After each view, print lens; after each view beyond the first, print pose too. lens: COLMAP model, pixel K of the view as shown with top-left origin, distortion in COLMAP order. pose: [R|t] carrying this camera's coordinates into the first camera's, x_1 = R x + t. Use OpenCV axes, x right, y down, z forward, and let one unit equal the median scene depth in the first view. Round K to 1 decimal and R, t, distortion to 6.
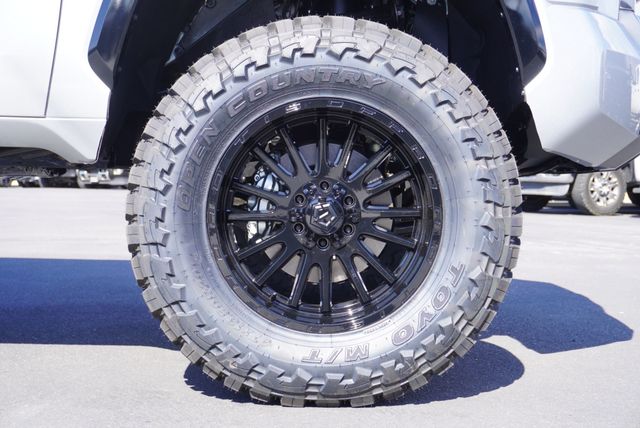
lens RADIAL K [[1035.8, 0, 320.8], [0, 1035.8, 209.3], [0, 0, 1]] dist [0.142558, 0.000000]
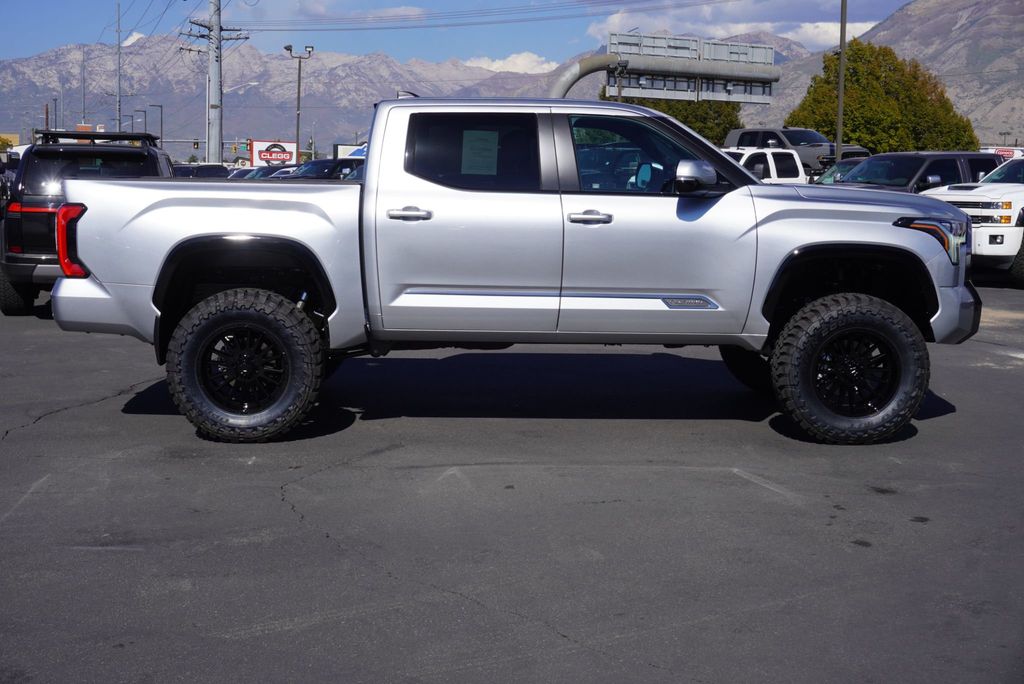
lens RADIAL K [[1391.7, 0, 513.8], [0, 1391.7, 339.4], [0, 0, 1]] dist [0.015374, 0.000000]
pose [[0.999056, -0.014985, 0.040781, -1.007680], [0.011025, 0.995354, 0.095654, -0.426352], [-0.042025, -0.095114, 0.994579, -2.464350]]
